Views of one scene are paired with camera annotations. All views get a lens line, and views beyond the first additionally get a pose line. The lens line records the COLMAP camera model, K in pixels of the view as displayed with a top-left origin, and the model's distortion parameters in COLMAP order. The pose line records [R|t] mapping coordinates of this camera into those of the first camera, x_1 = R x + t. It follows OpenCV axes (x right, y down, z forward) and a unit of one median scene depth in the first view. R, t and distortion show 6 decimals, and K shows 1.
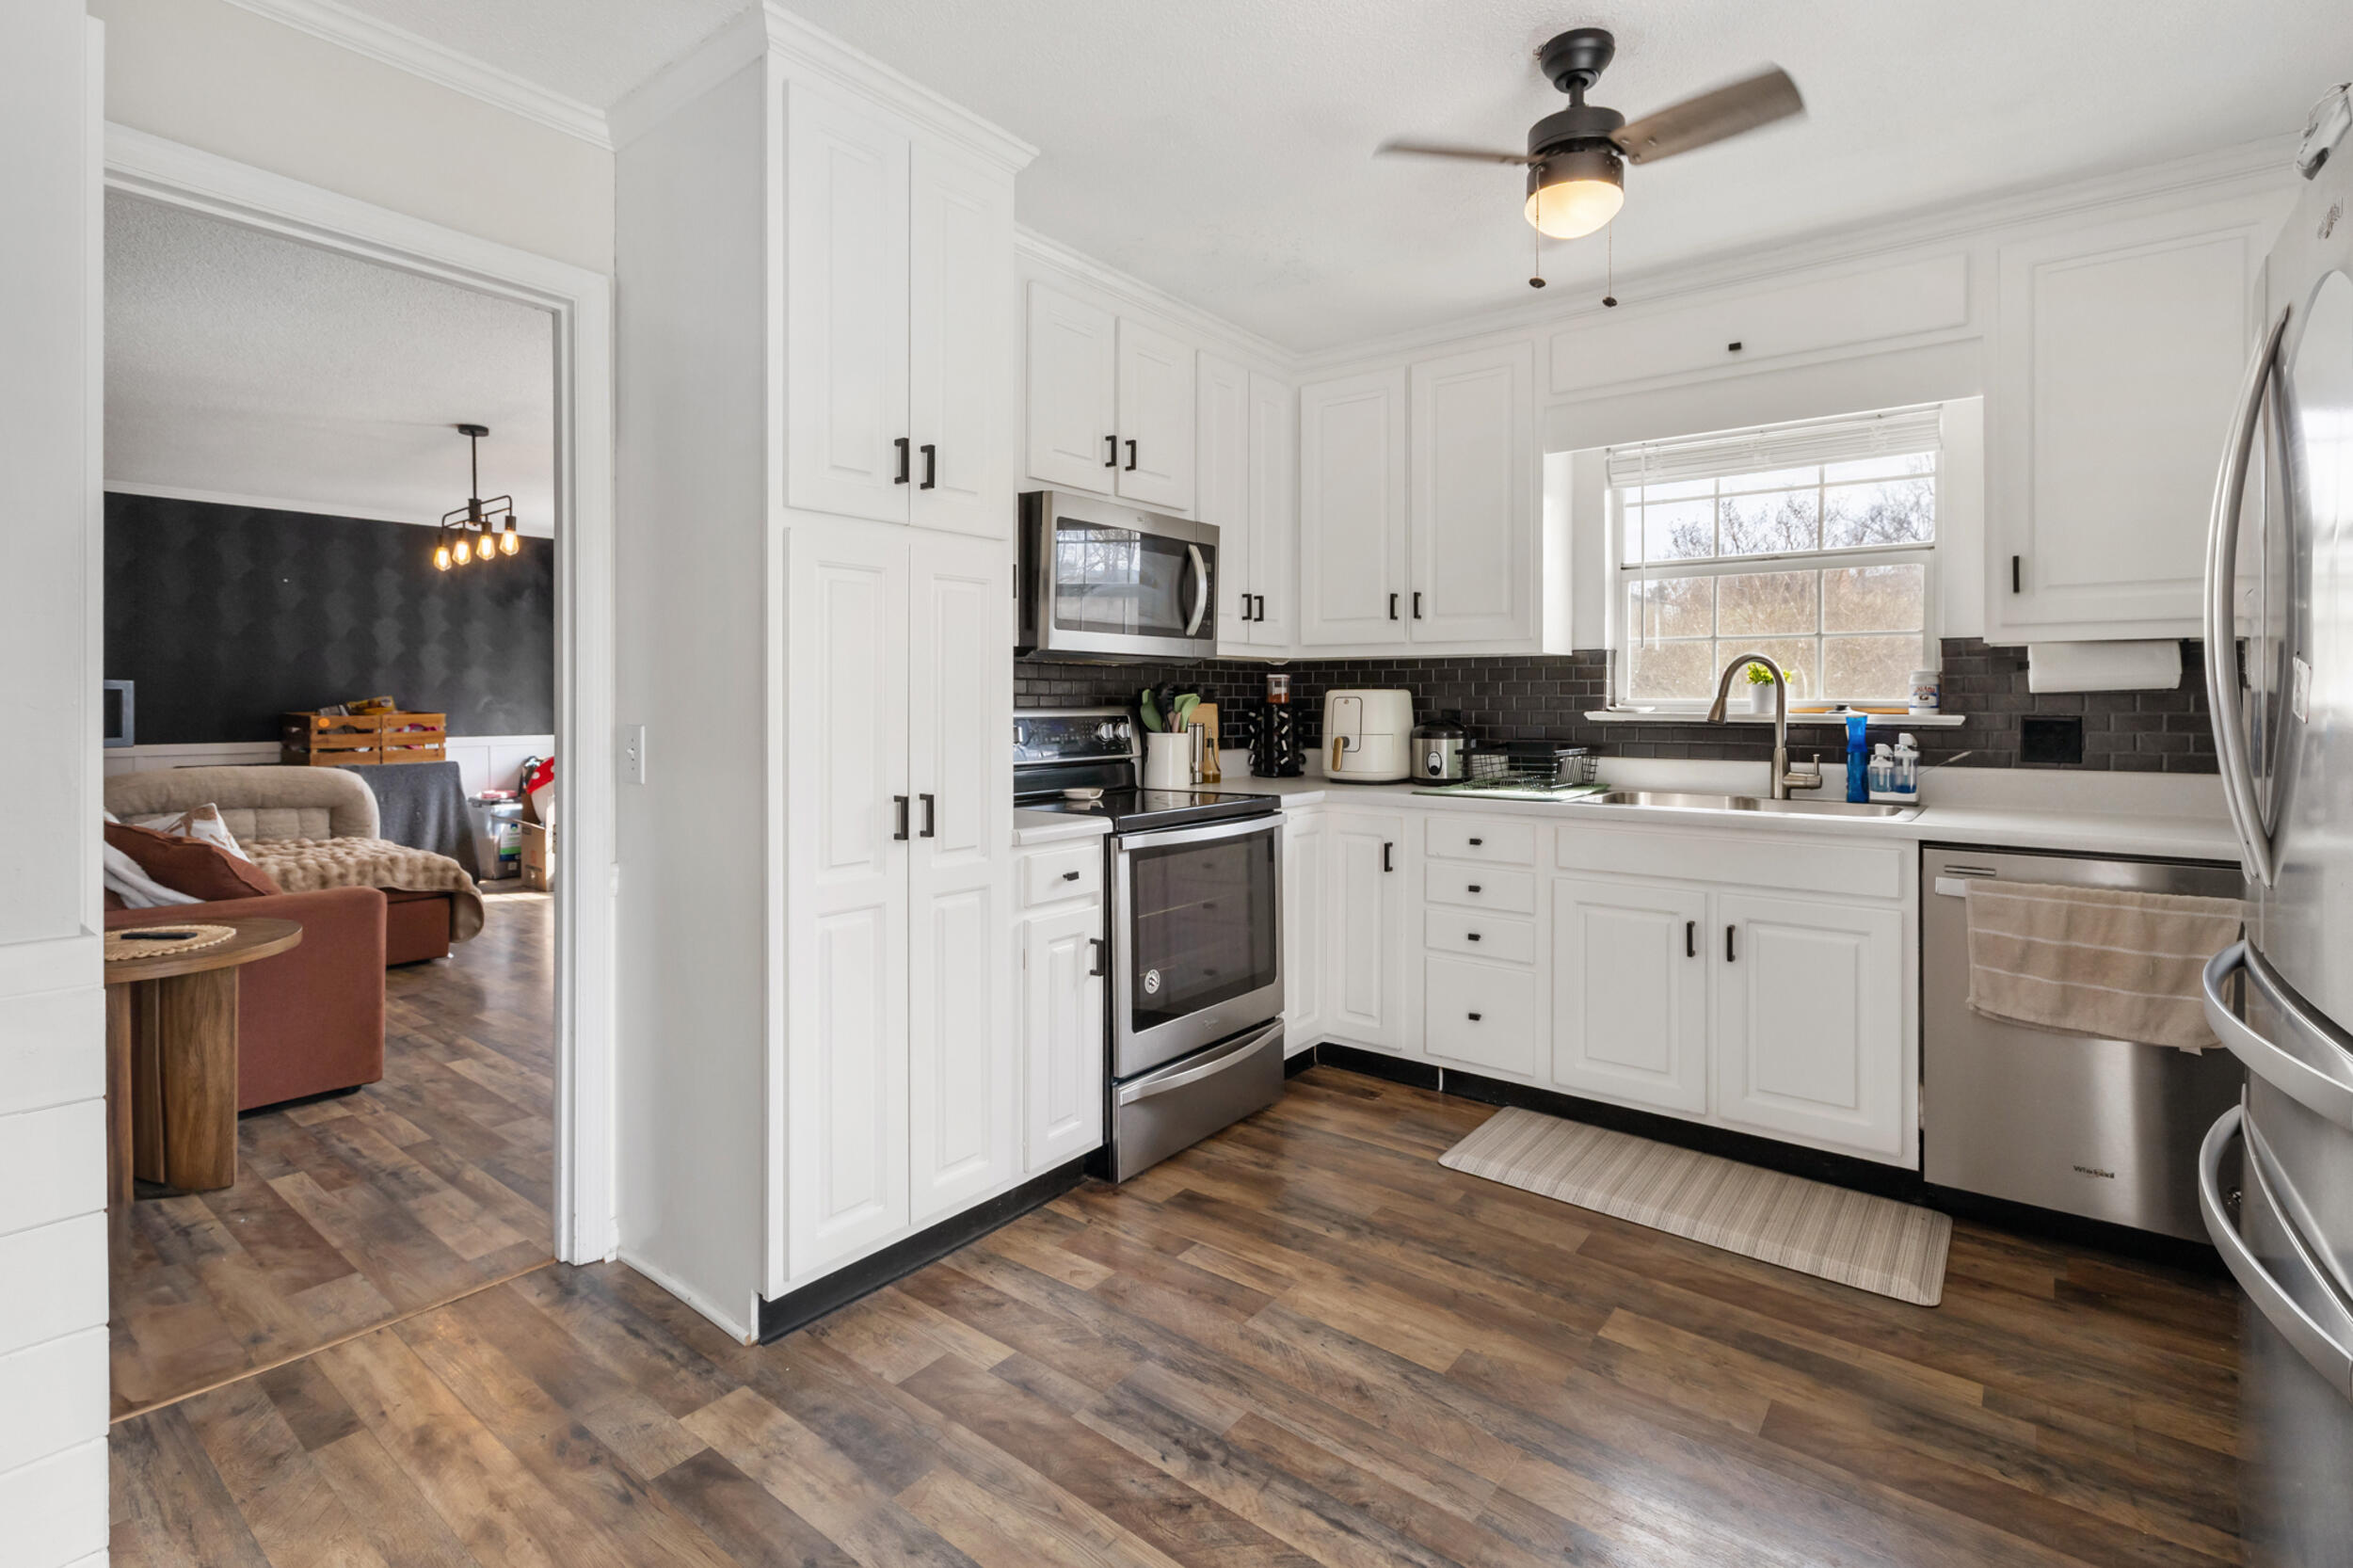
lens RADIAL K [[1102.5, 0, 1147.4], [0, 1102.5, 708.7], [0, 0, 1]] dist [0.015132, -0.000590]
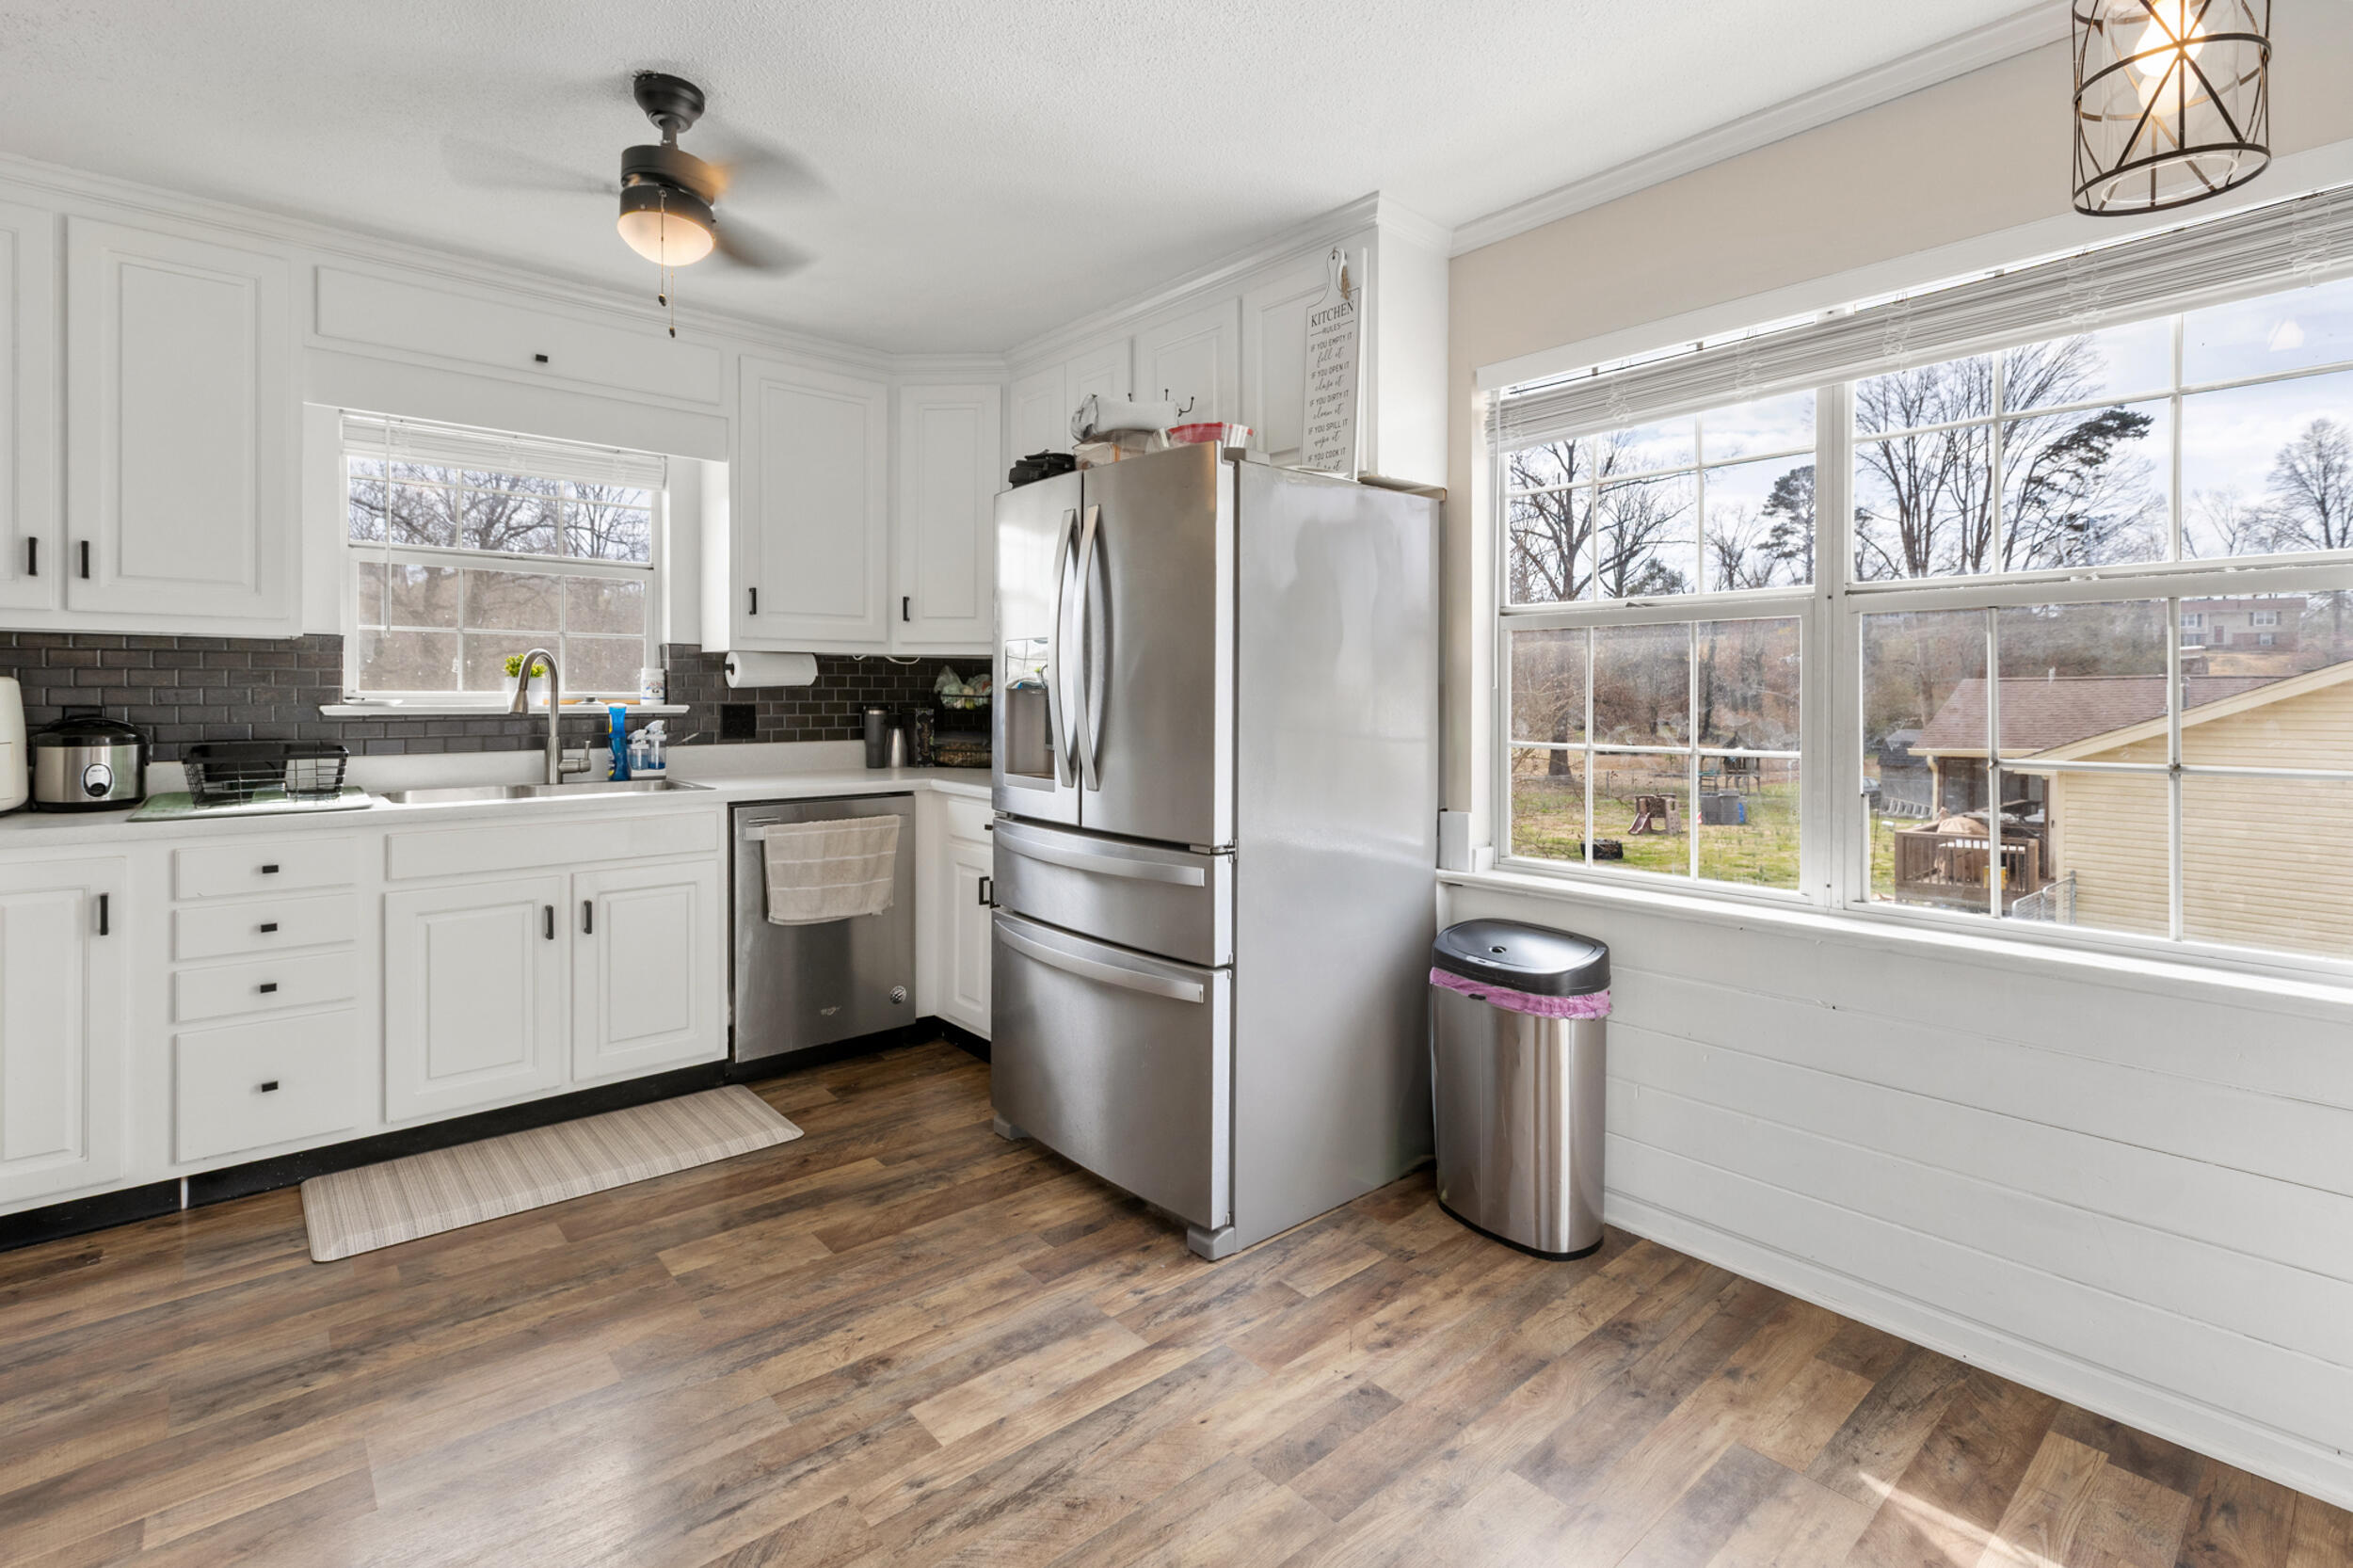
lens RADIAL K [[1102.5, 0, 1145.8], [0, 1102.5, 693.7], [0, 0, 1]] dist [0.015132, -0.000590]
pose [[0.198520, 0.001062, 0.980096, -0.410594], [0.006651, 0.999975, -0.002431, -0.000562], [-0.980074, 0.007001, 0.198508, 0.235625]]
